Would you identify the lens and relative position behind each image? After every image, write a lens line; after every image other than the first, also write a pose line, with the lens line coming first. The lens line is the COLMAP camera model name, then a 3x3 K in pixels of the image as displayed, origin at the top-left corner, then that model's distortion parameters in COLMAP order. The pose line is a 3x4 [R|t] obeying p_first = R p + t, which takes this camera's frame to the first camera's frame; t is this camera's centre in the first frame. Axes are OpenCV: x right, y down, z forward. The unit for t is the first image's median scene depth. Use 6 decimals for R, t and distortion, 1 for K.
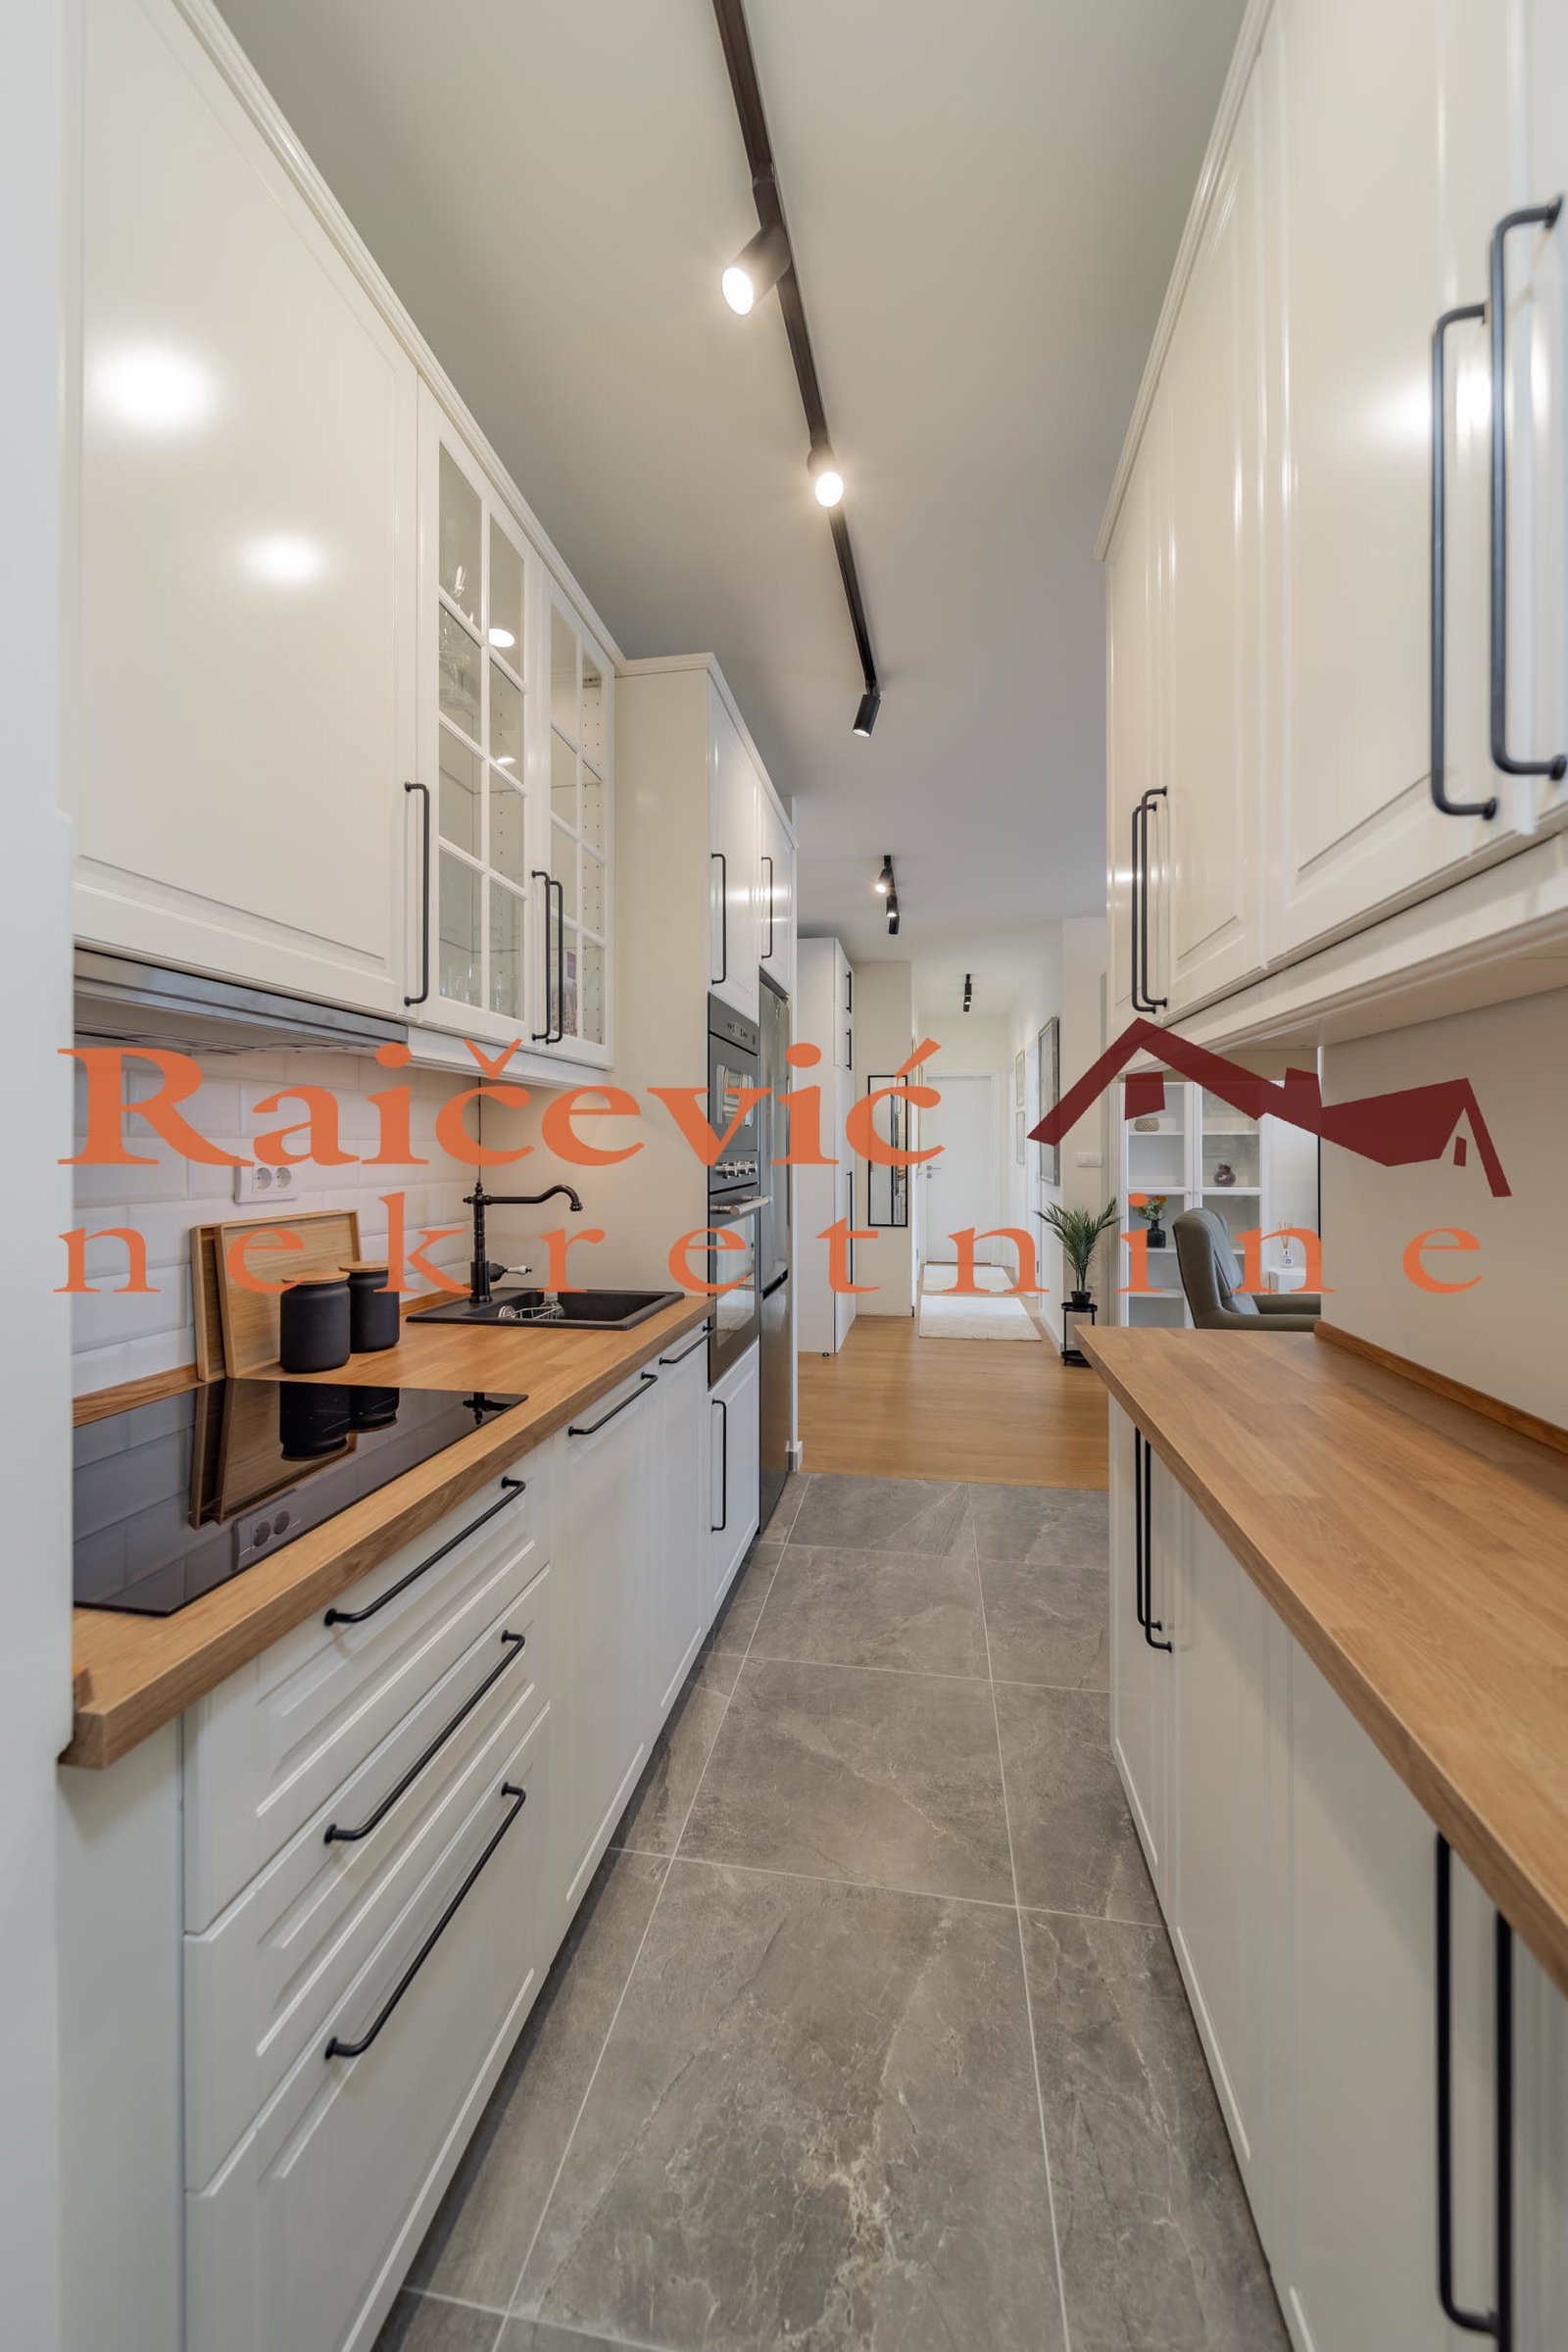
lens RADIAL K [[837.4, 0, 776.8], [0, 837.4, 1171.4], [0, 0, 1]] dist [-0.000374, 0.000022]
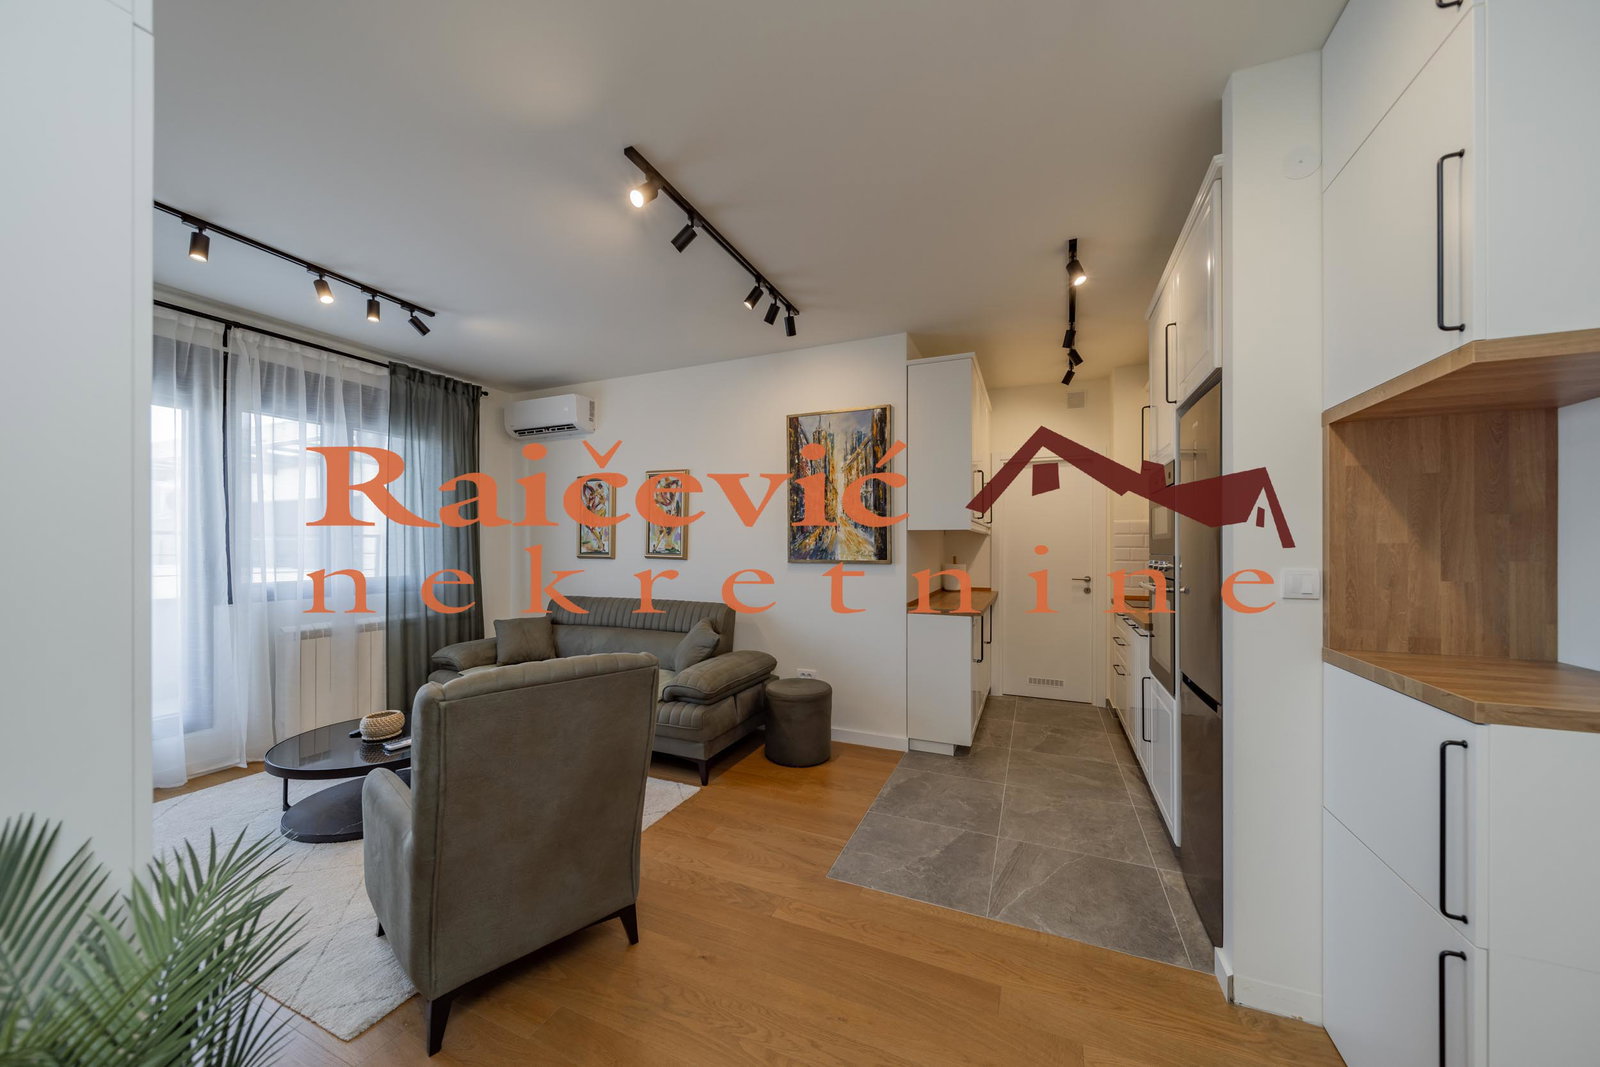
lens RADIAL K [[566.6, 0, 786.2], [0, 566.6, 546.4], [0, 0, 1]] dist [0.001910, 0.000177]
pose [[-0.971949, 0.001762, 0.235186, 0.714497], [0.008565, 0.999574, 0.027907, -0.133321], [-0.235036, 0.029138, -0.971550, 3.971782]]
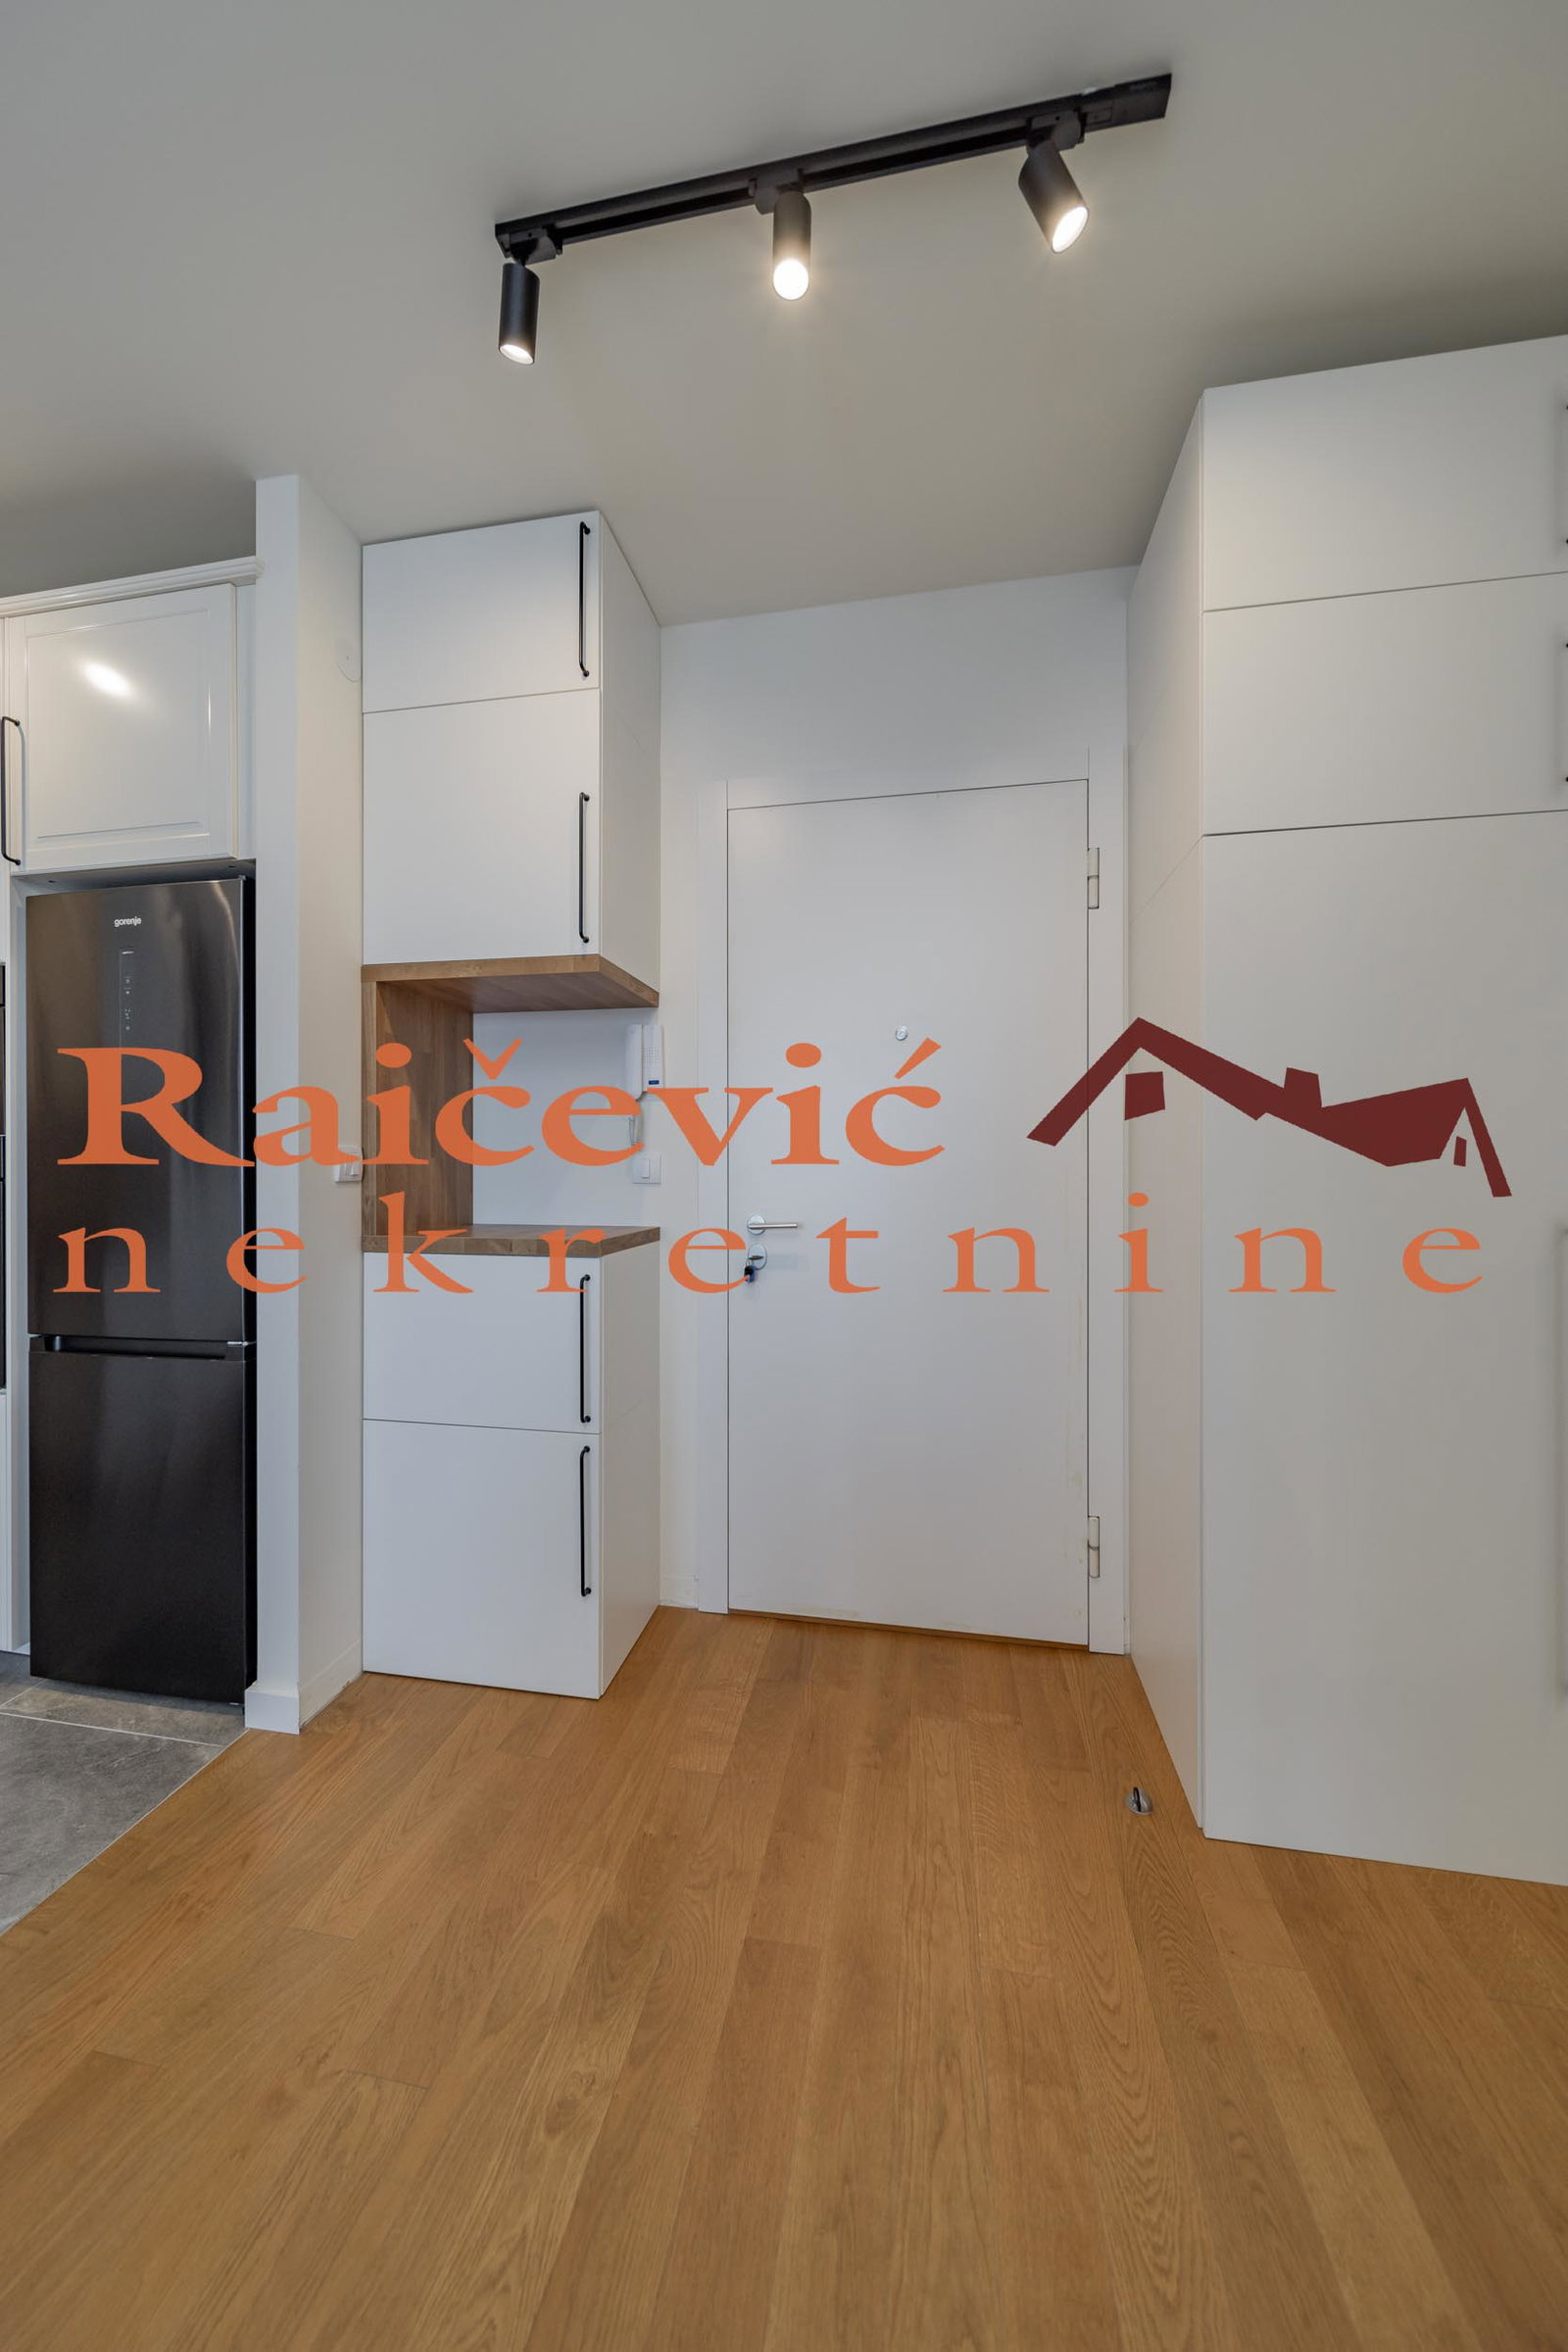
lens RADIAL K [[837.4, 0, 776.8], [0, 837.4, 1171.4], [0, 0, 1]] dist [-0.000374, 0.000022]
pose [[-0.004137, 0.013379, -0.999902, 1.378131], [-0.029650, 0.999469, 0.013496, -0.046723], [0.999552, 0.029703, -0.003738, 3.347403]]
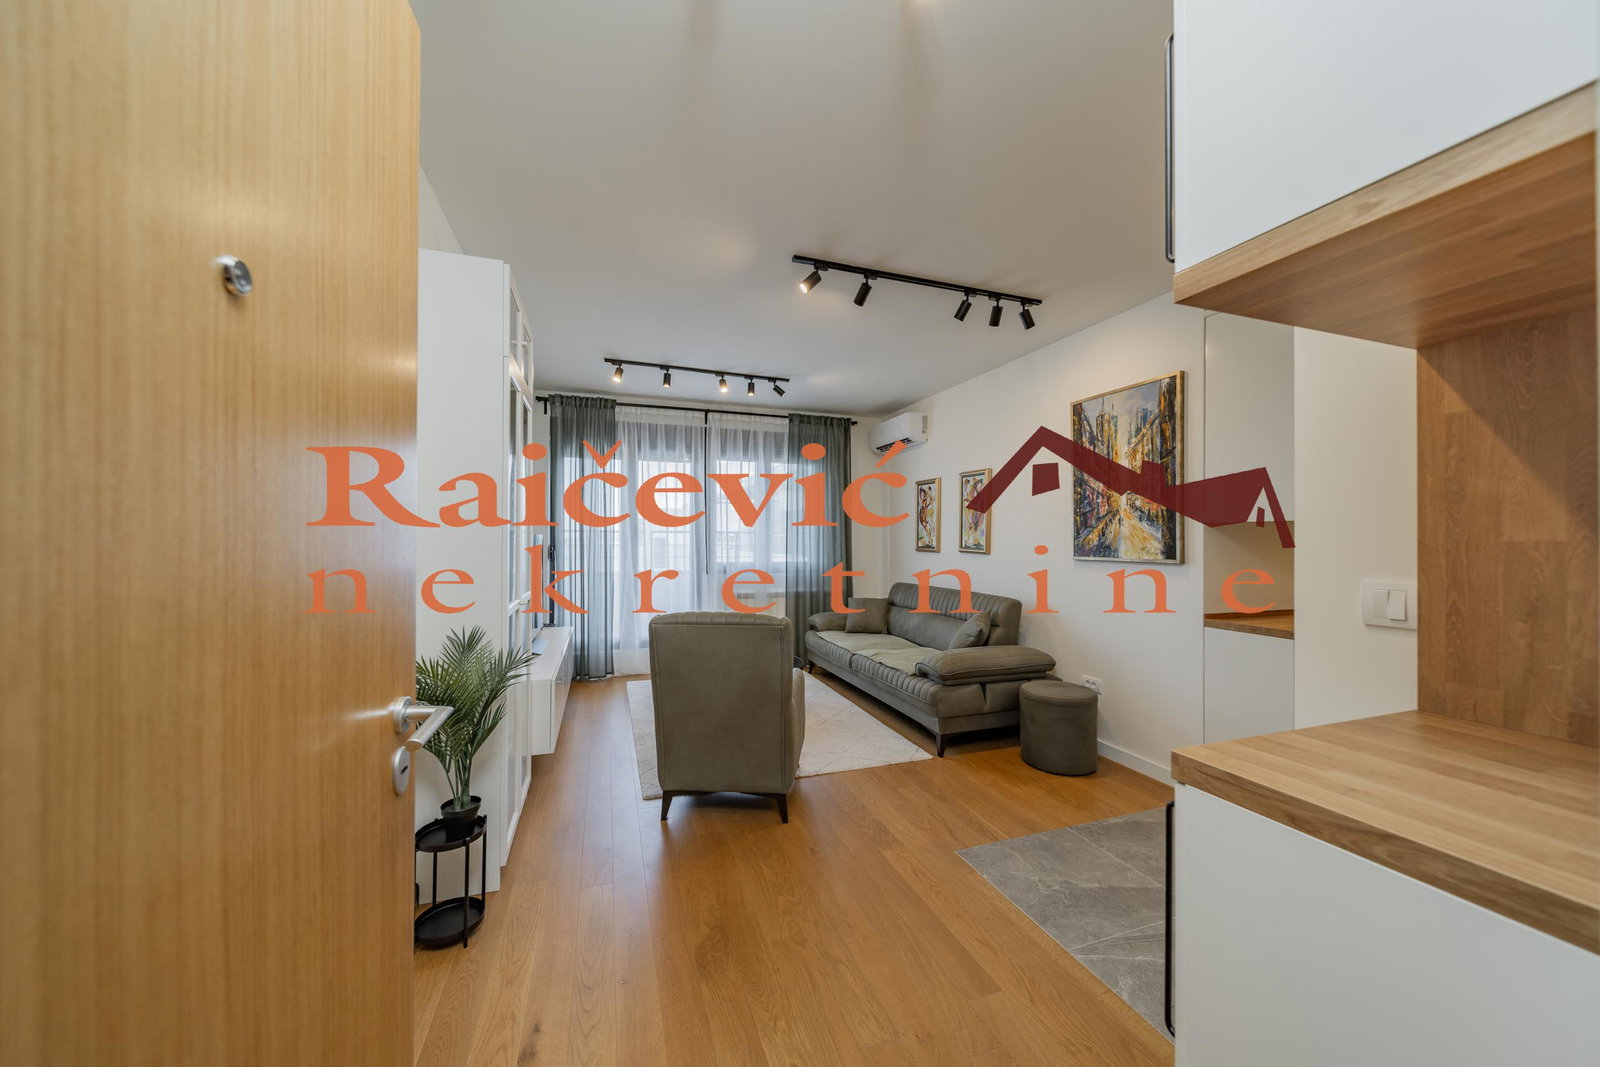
lens RADIAL K [[558.3, 0, 788.0], [0, 558.3, 539.0], [0, 0, 1]] dist [0.001572, 0.000181]
pose [[-0.487352, 0.000849, 0.873205, -0.268614], [0.020648, 0.999731, 0.010552, -0.124519], [-0.872961, 0.023172, -0.487239, 3.649038]]
